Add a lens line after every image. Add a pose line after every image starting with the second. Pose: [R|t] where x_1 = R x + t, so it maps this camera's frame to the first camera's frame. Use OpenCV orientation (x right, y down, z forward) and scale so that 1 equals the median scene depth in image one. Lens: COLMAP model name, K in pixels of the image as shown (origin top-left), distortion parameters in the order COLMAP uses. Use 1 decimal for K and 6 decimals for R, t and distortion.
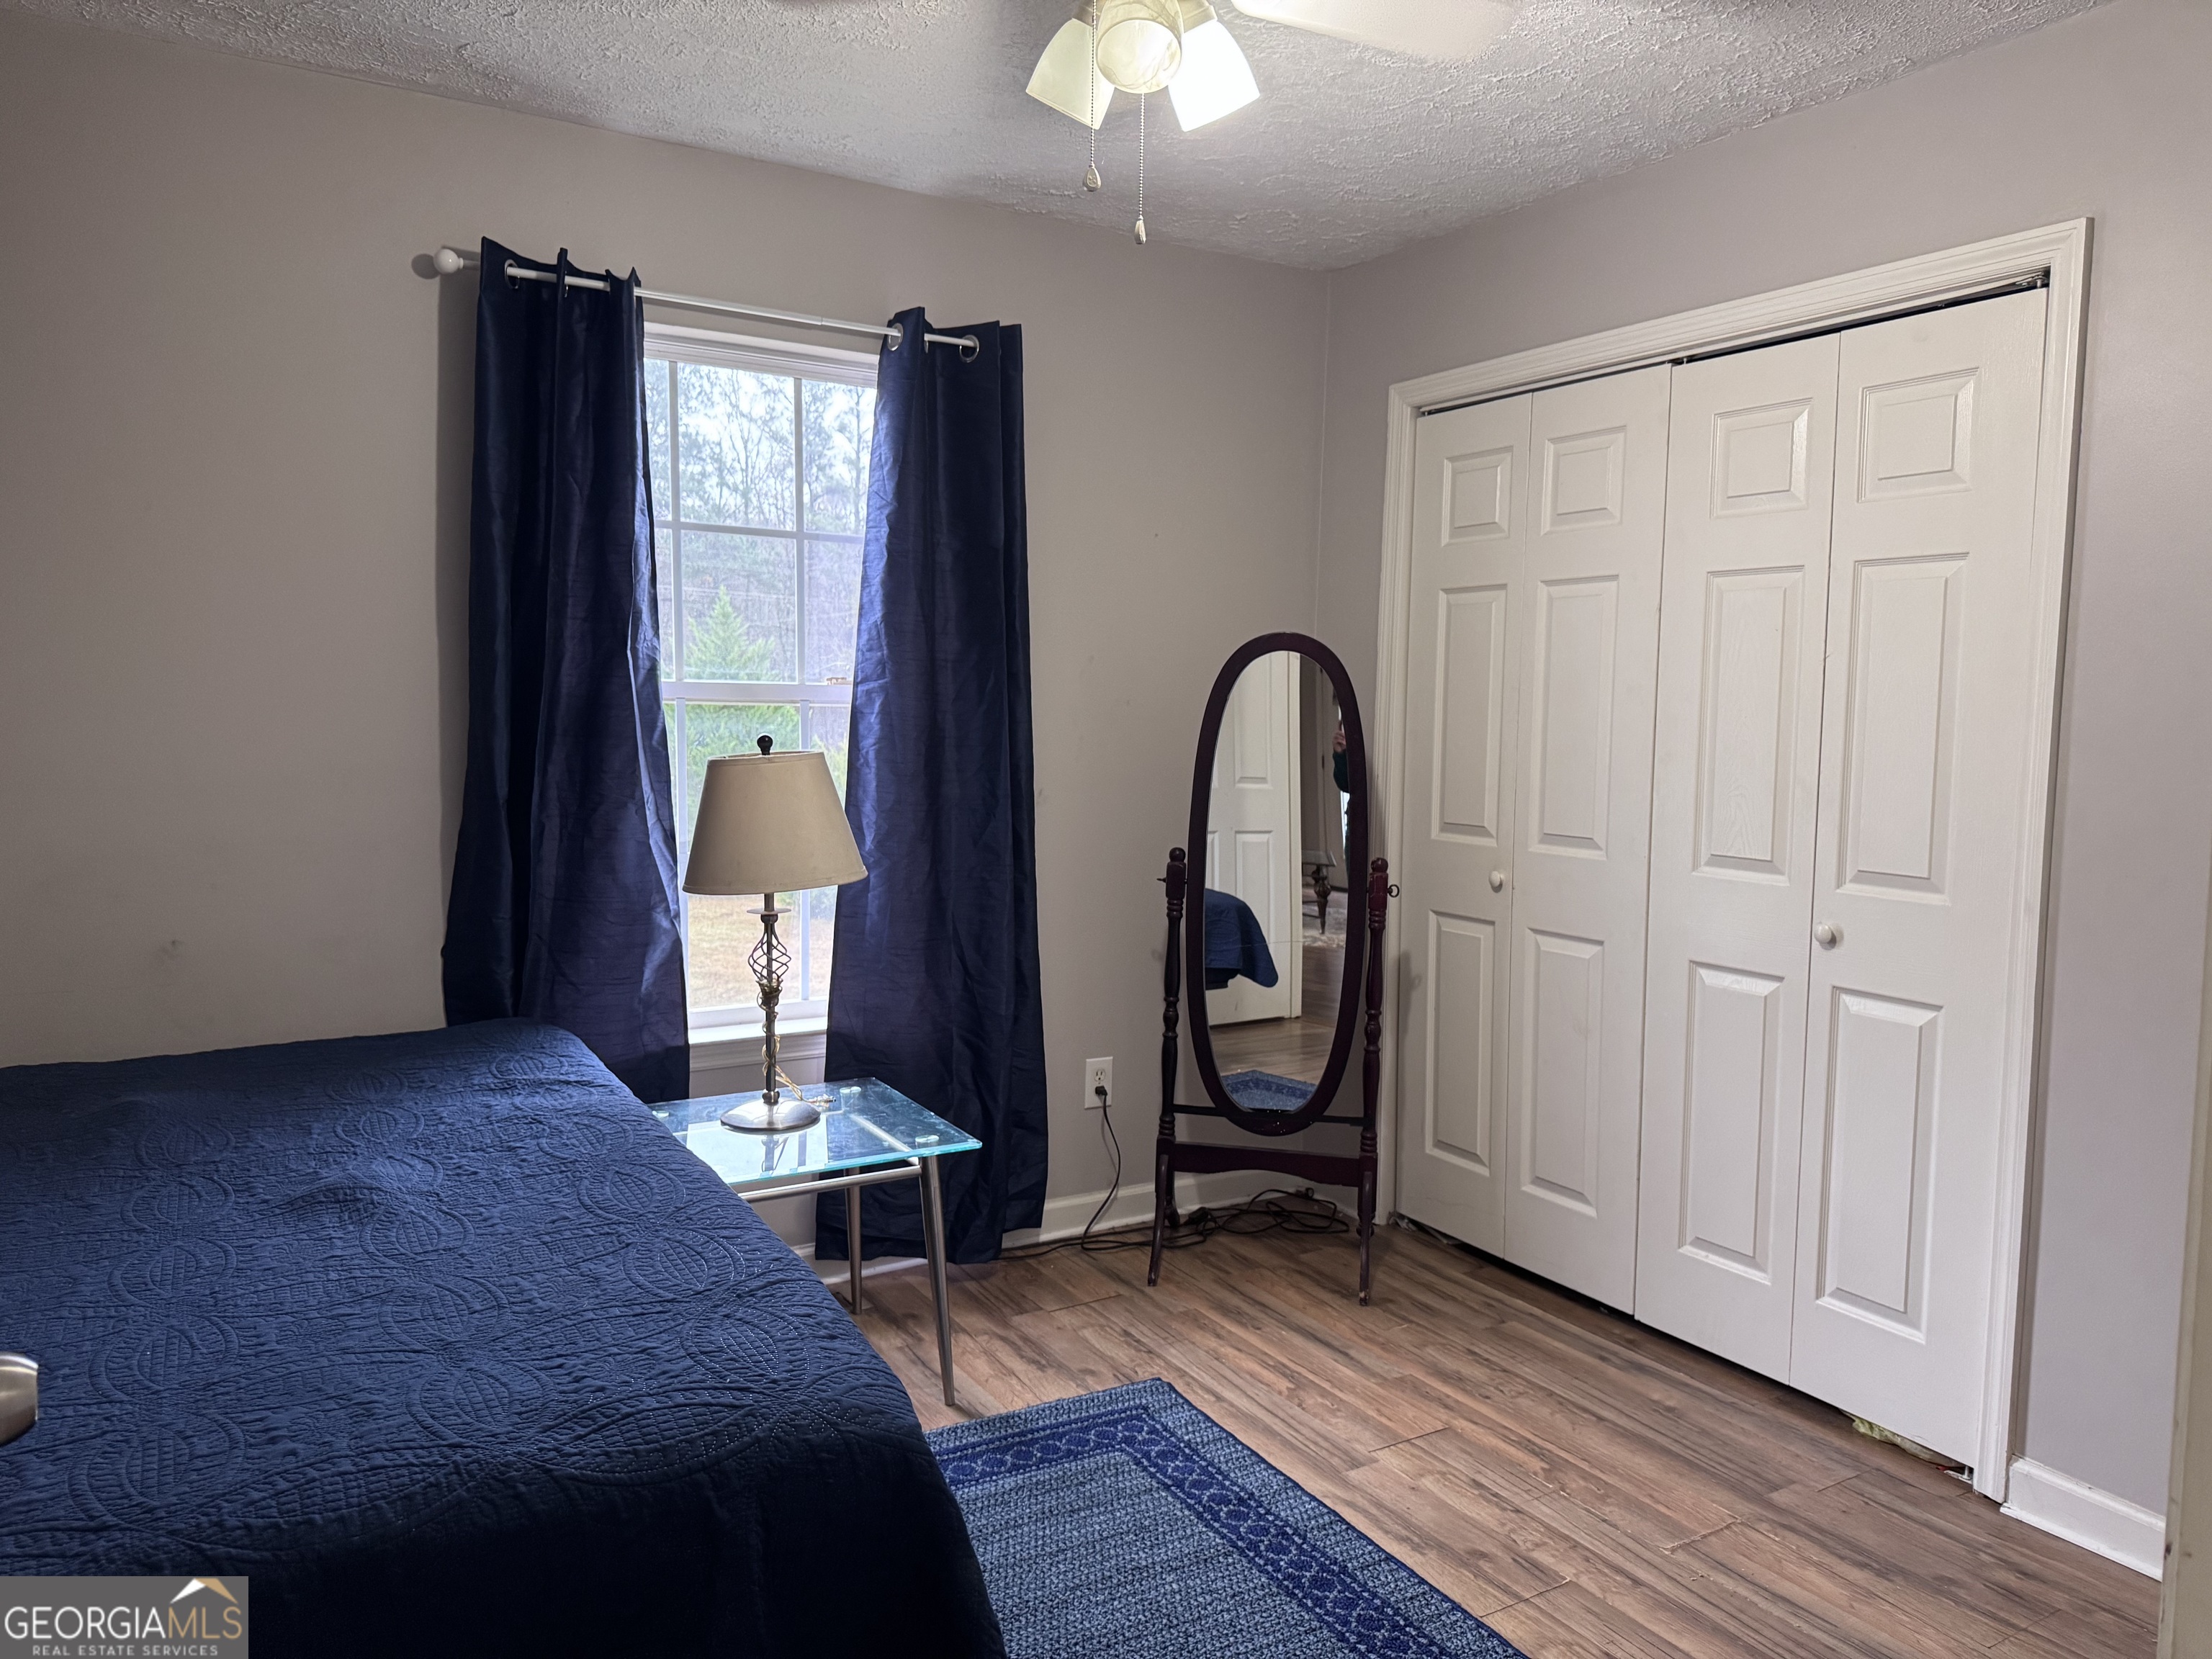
lens RADIAL K [[1554.7, 0, 1104.5], [0, 1554.7, 842.5], [0, 0, 1]] dist [0.083761, -0.105508]
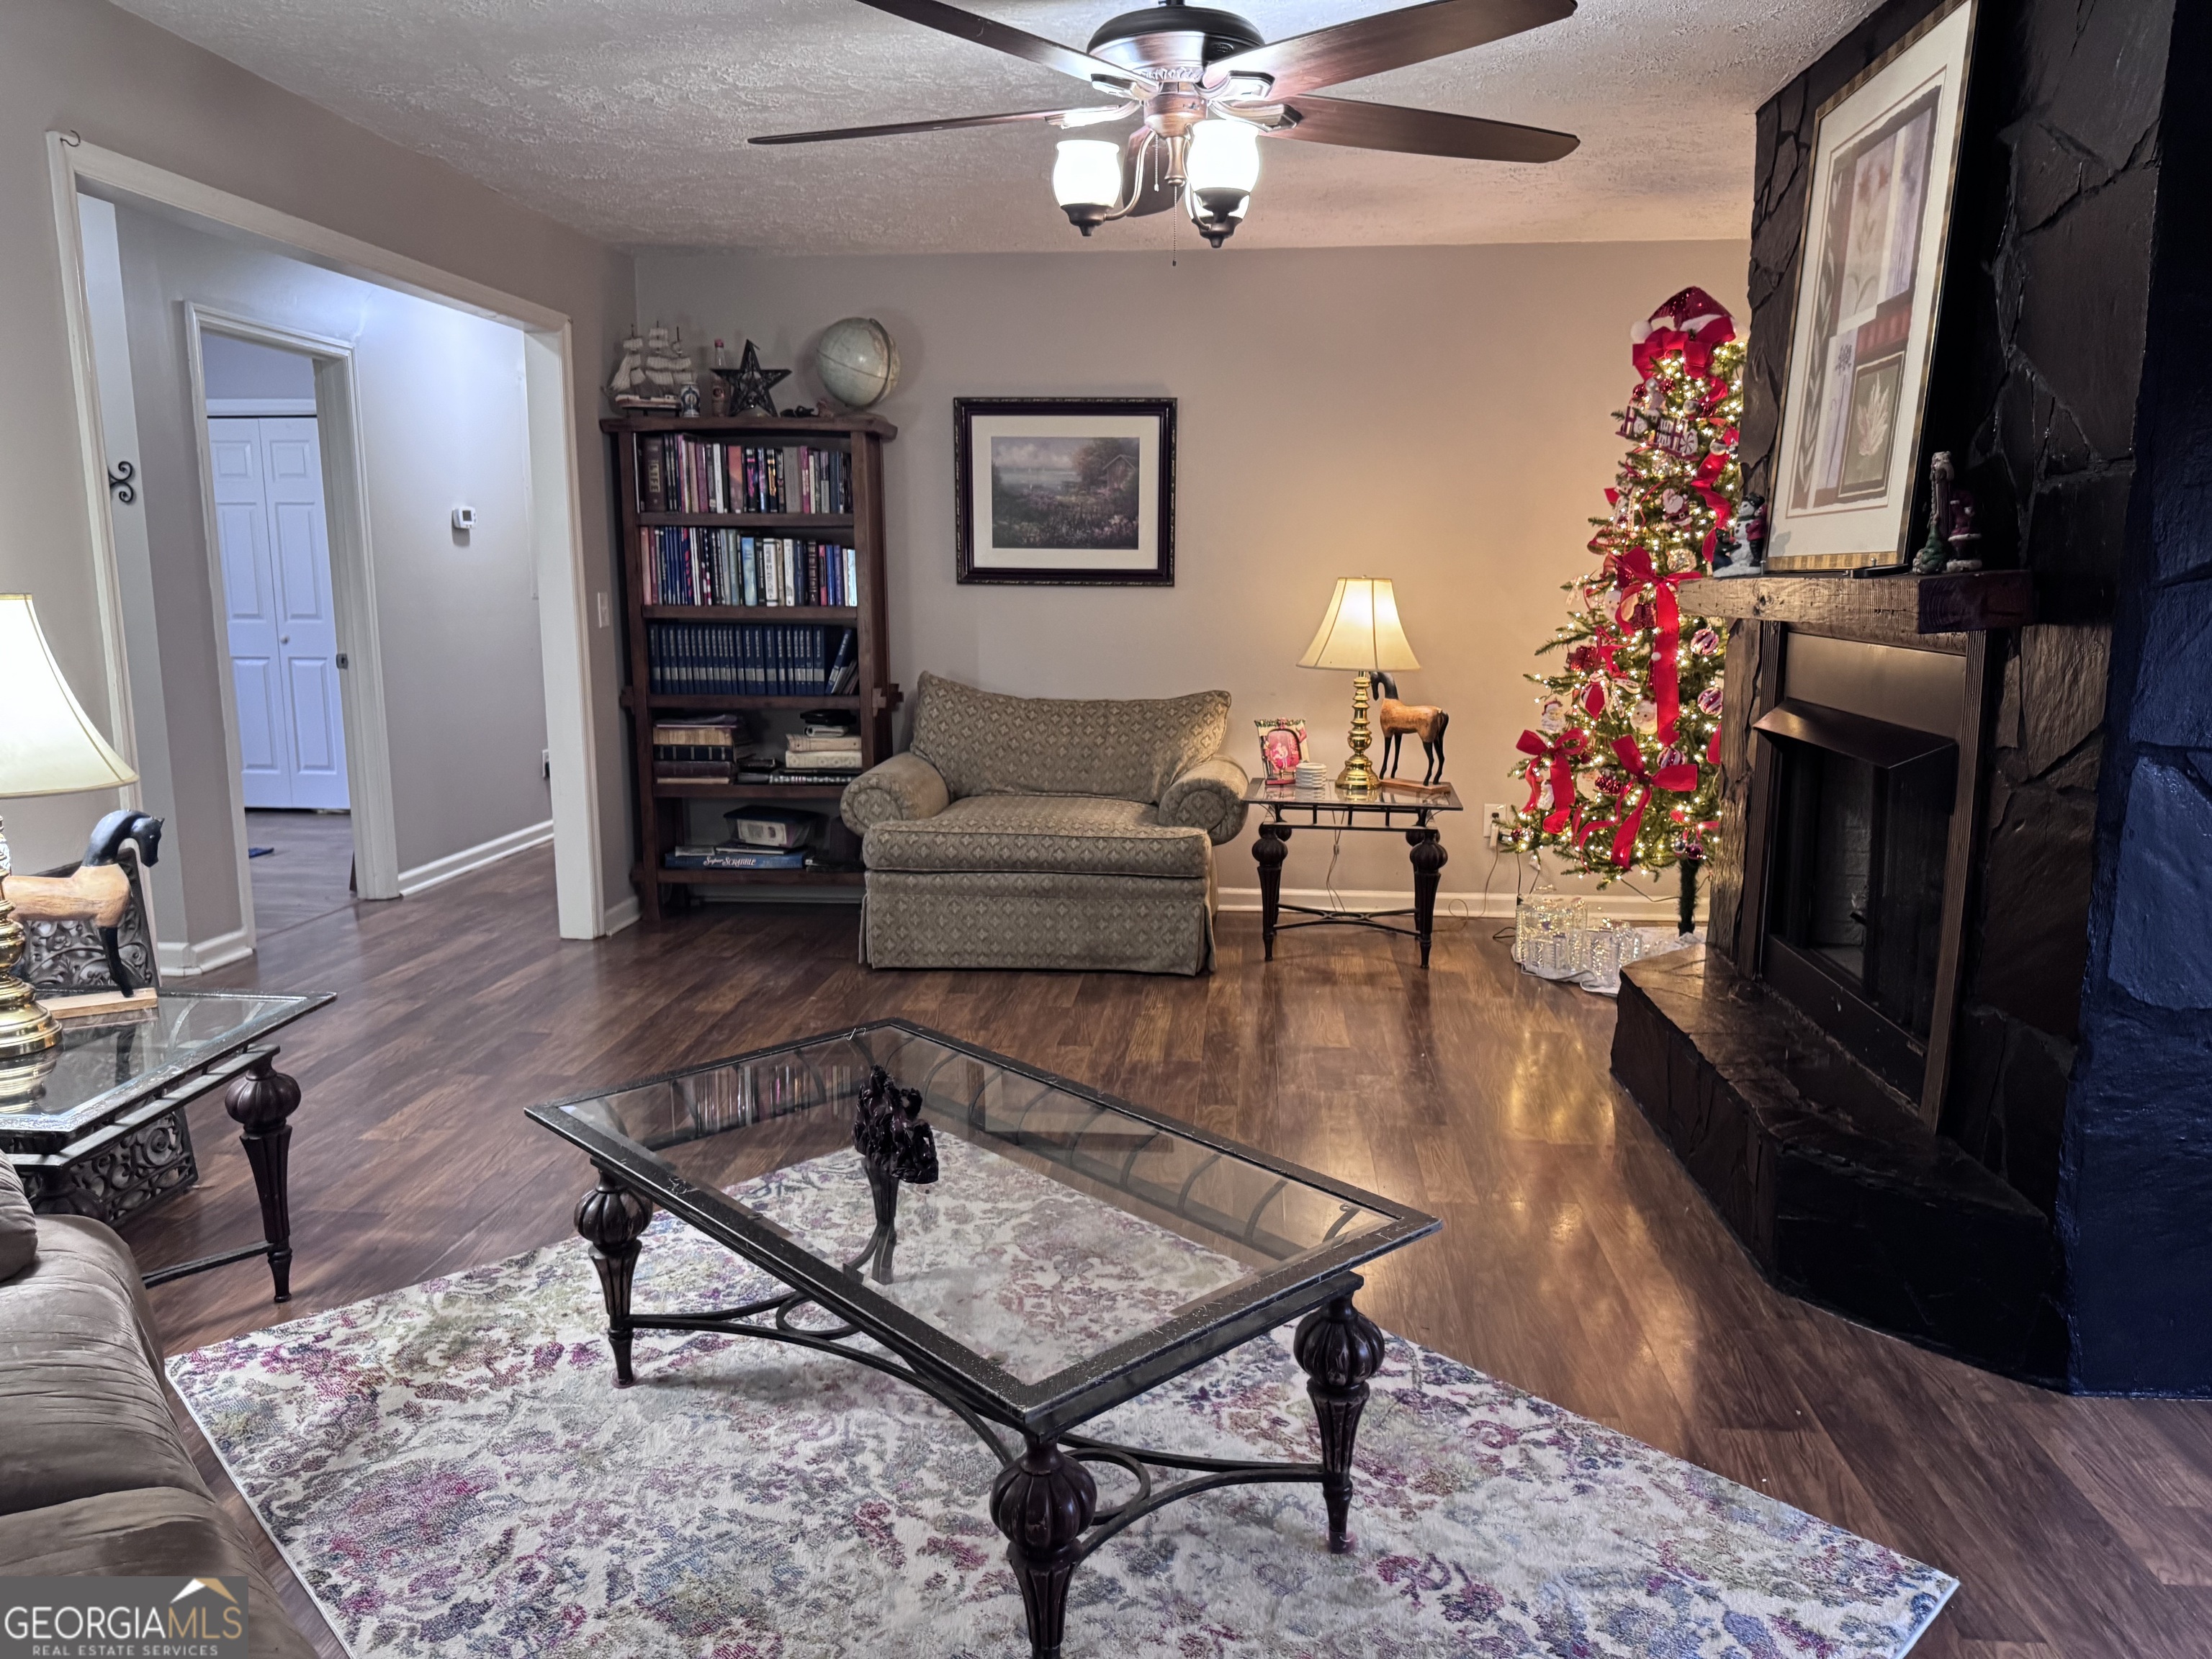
lens RADIAL K [[1554.7, 0, 1117.7], [0, 1554.7, 839.7], [0, 0, 1]] dist [0.083761, -0.105508]
pose [[0.594090, -0.139484, 0.792213, -0.990651], [0.072021, 0.990119, 0.120320, 0.194598], [-0.801168, -0.014425, 0.598266, -1.983984]]
